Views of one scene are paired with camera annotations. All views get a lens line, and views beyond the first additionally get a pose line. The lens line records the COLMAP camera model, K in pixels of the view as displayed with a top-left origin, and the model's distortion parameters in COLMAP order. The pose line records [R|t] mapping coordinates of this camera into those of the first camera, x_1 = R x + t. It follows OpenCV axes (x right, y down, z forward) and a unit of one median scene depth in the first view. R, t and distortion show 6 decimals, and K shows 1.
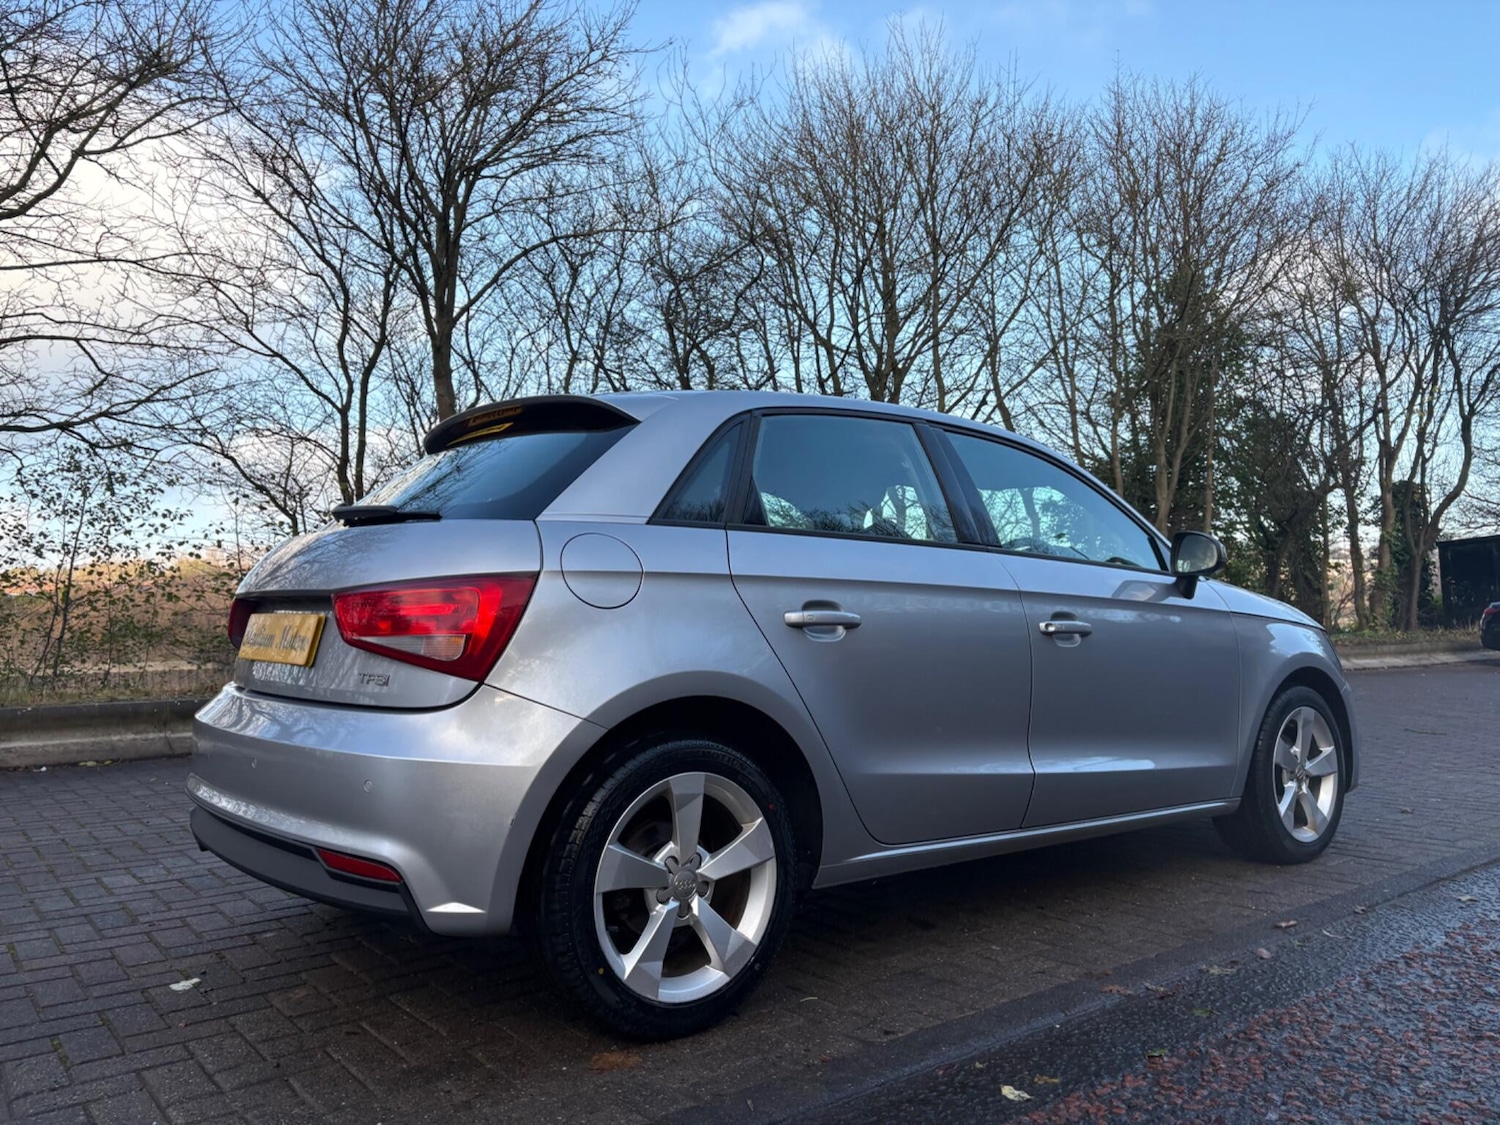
lens RADIAL K [[1120.4, 0, 729.7], [0, 1120.4, 589.7], [0, 0, 1]] dist [0.039541, -0.028126]
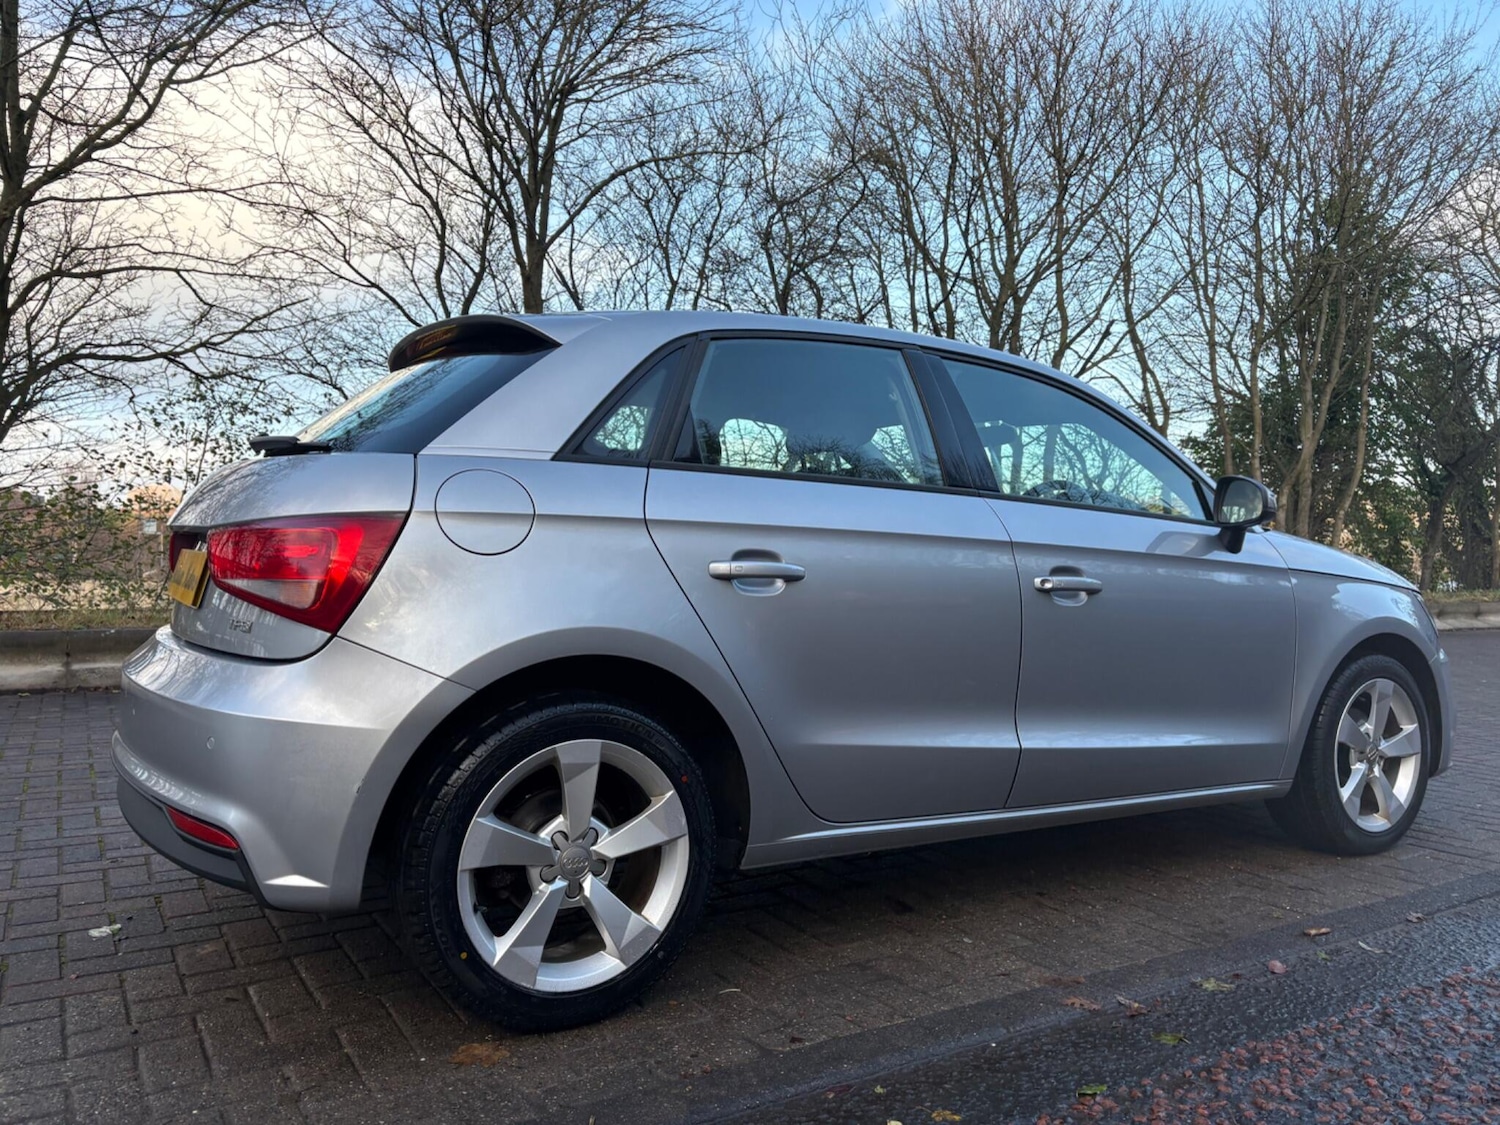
lens RADIAL K [[1120.4, 0, 740.2], [0, 1120.4, 571.8], [0, 0, 1]] dist [0.039541, -0.028126]
pose [[0.993495, 0.023873, -0.111342, 0.139461], [-0.019181, 0.998890, 0.043027, -0.008689], [0.112245, -0.040611, 0.992850, 0.097060]]
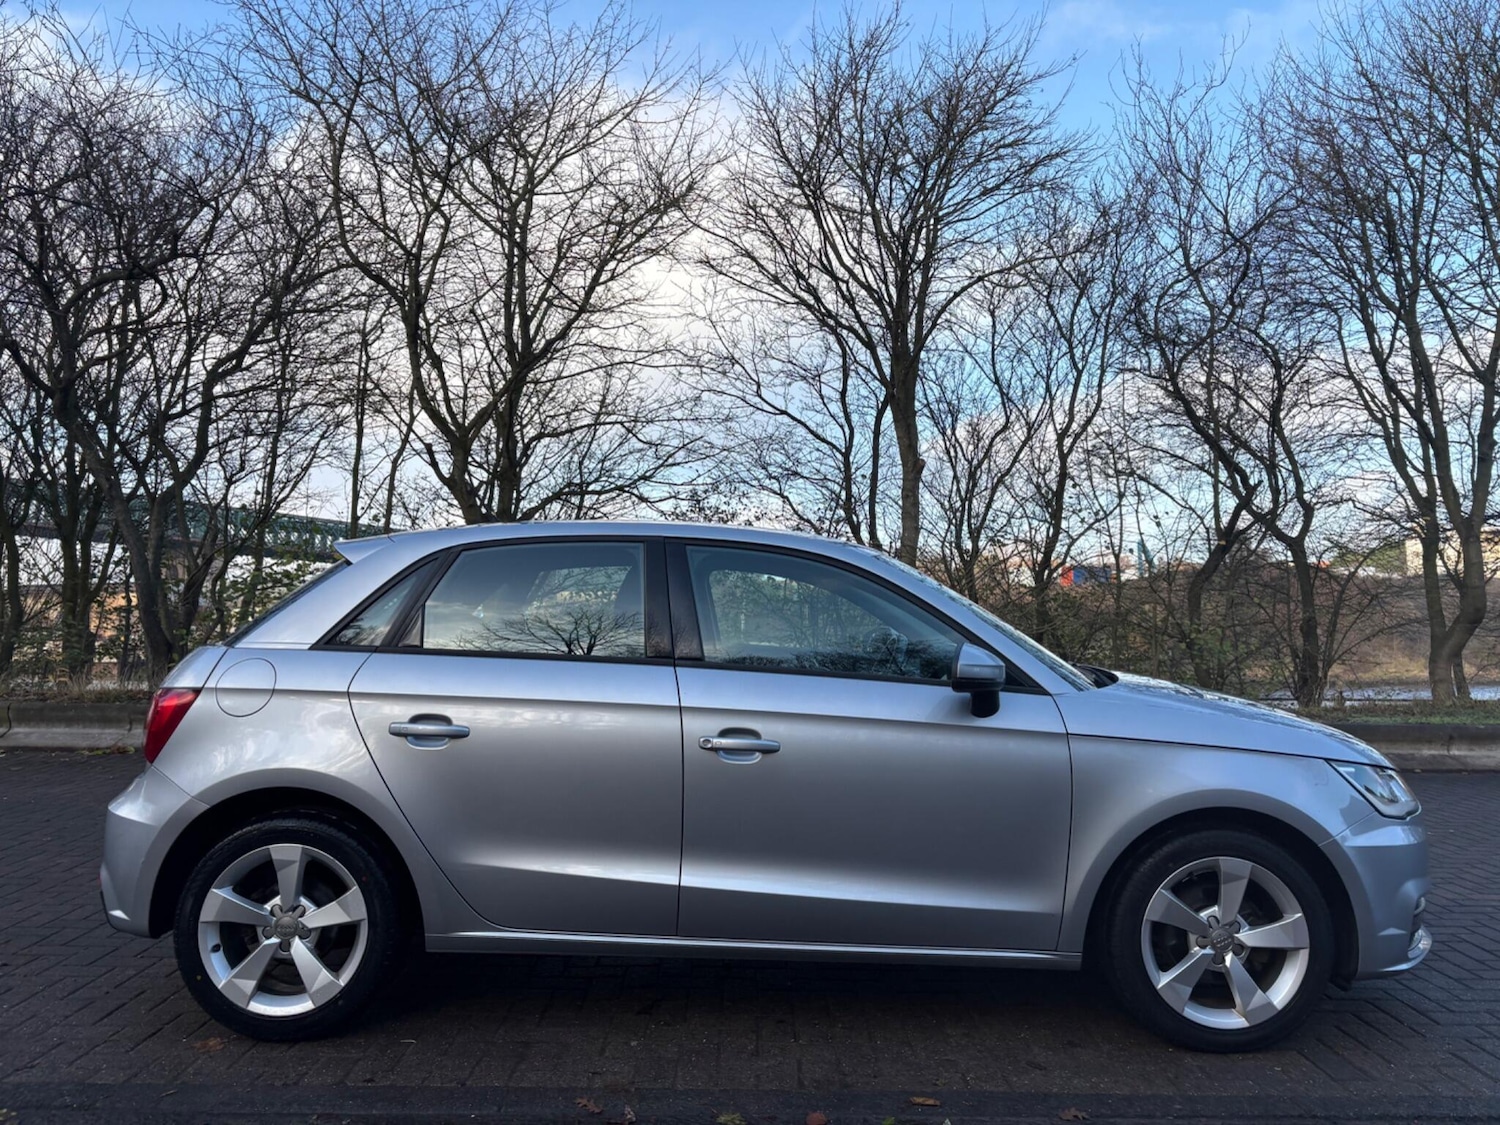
lens RADIAL K [[1117.7, 0, 745.3], [0, 1117.7, 558.8], [0, 0, 1]] dist [0.049091, -0.042957]
pose [[0.797513, -0.008318, -0.603244, 0.902159], [-0.005065, 0.999777, -0.020481, -0.111782], [0.603280, 0.019390, 0.797294, 0.190515]]
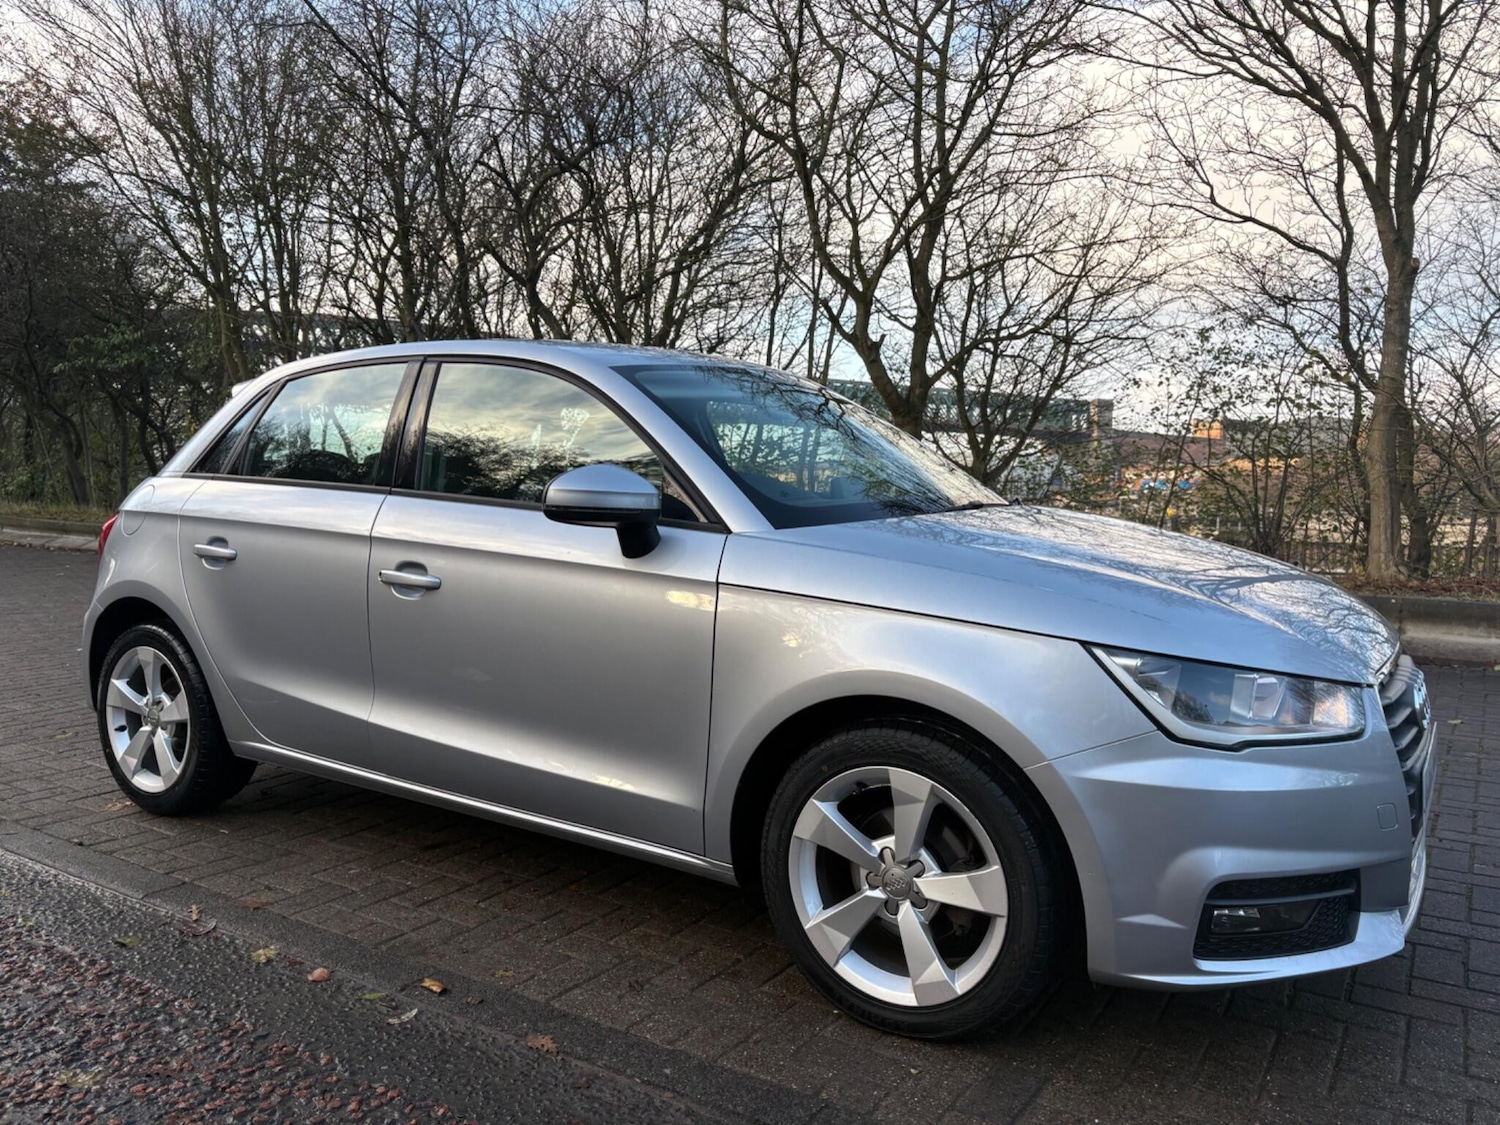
lens RADIAL K [[1117.7, 0, 745.0], [0, 1117.7, 561.5], [0, 0, 1]] dist [0.049091, -0.042957]
pose [[0.340092, 0.085231, -0.936522, 1.240747], [0.013306, 0.995348, 0.095417, -0.064209], [0.940298, -0.044912, 0.337376, 0.935807]]
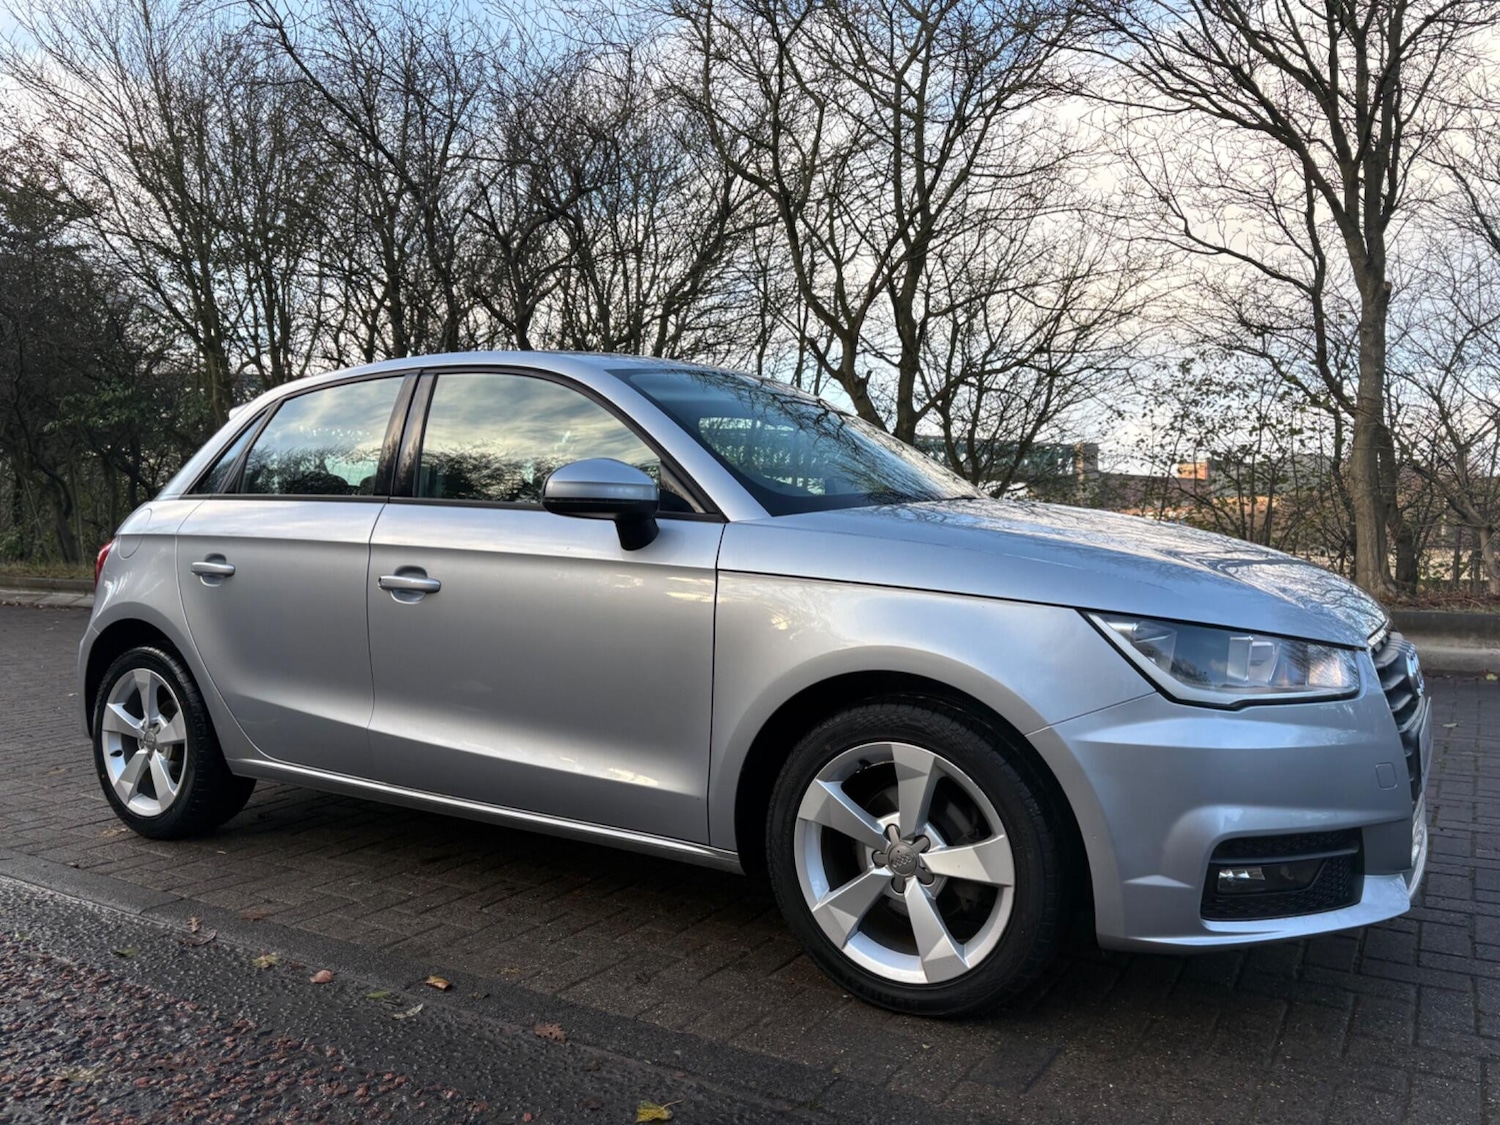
lens RADIAL K [[1117.7, 0, 748.3], [0, 1117.7, 556.9], [0, 0, 1]] dist [0.049091, -0.042957]
pose [[0.351170, 0.031111, -0.935795, 1.249785], [0.035750, 0.998274, 0.046604, -0.021019], [0.935629, -0.049820, 0.349451, 0.926571]]
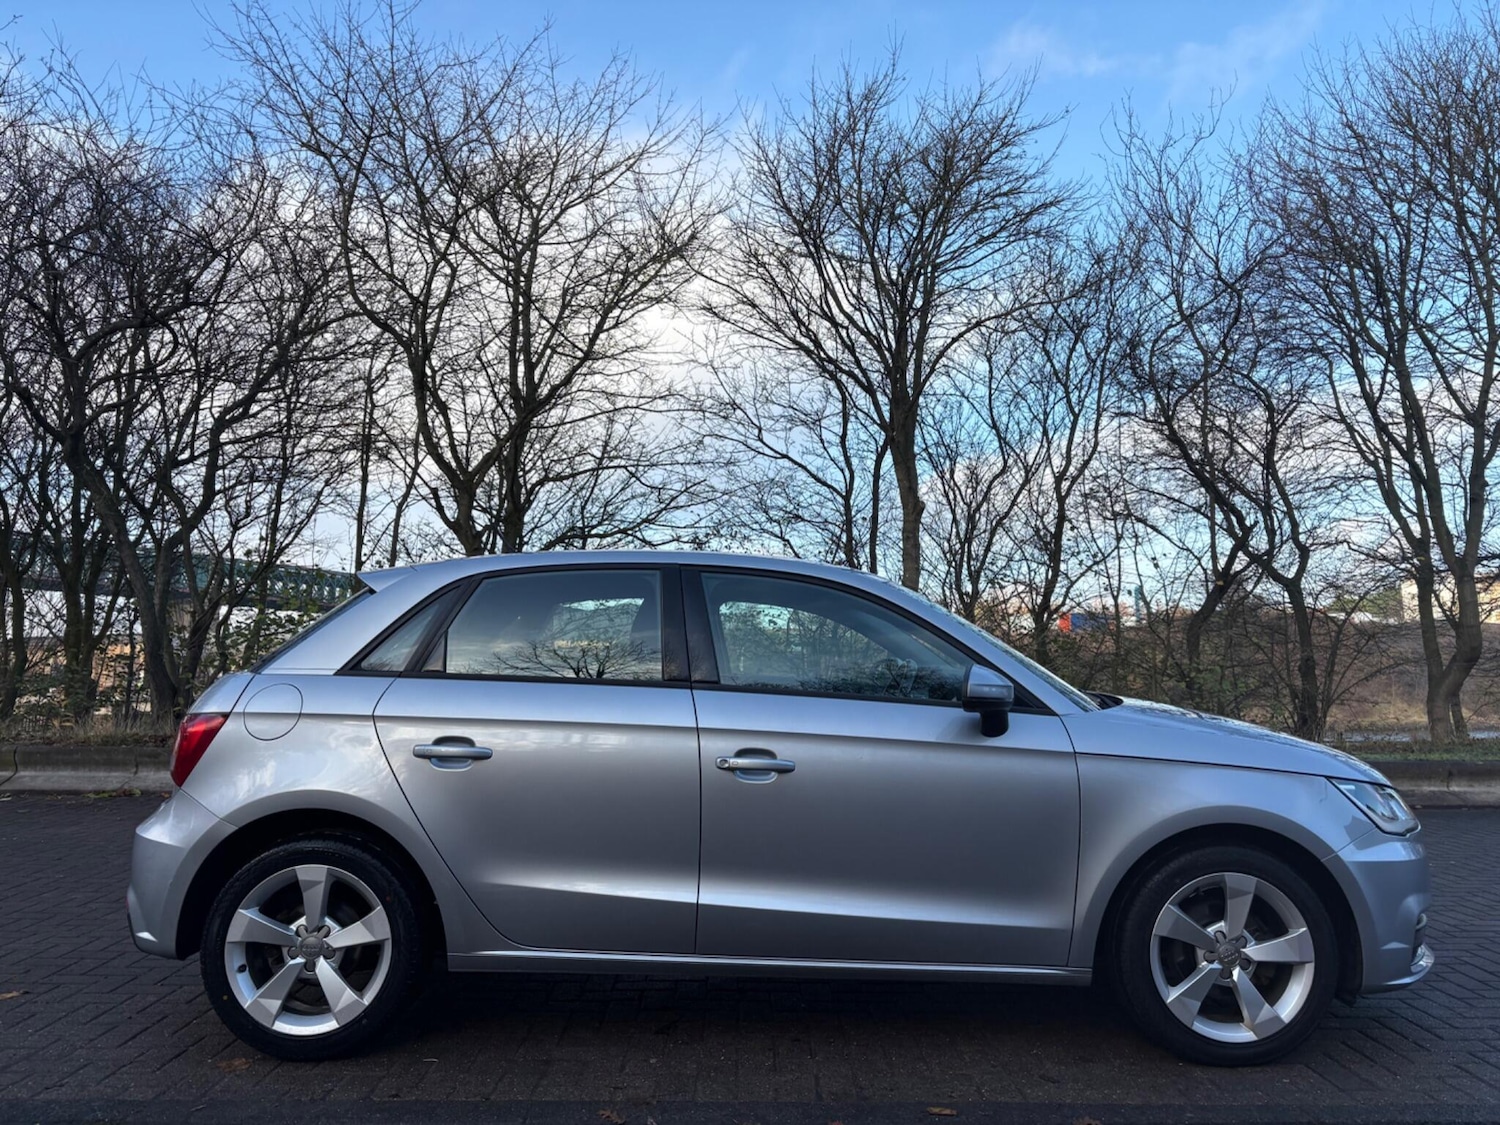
lens RADIAL K [[1117.7, 0, 748.0], [0, 1117.7, 569.4], [0, 0, 1]] dist [0.049091, -0.042957]
pose [[0.800118, -0.032456, -0.598964, 0.907634], [-0.000349, 0.998510, -0.054572, -0.088745], [0.599842, 0.043873, 0.798914, 0.156941]]
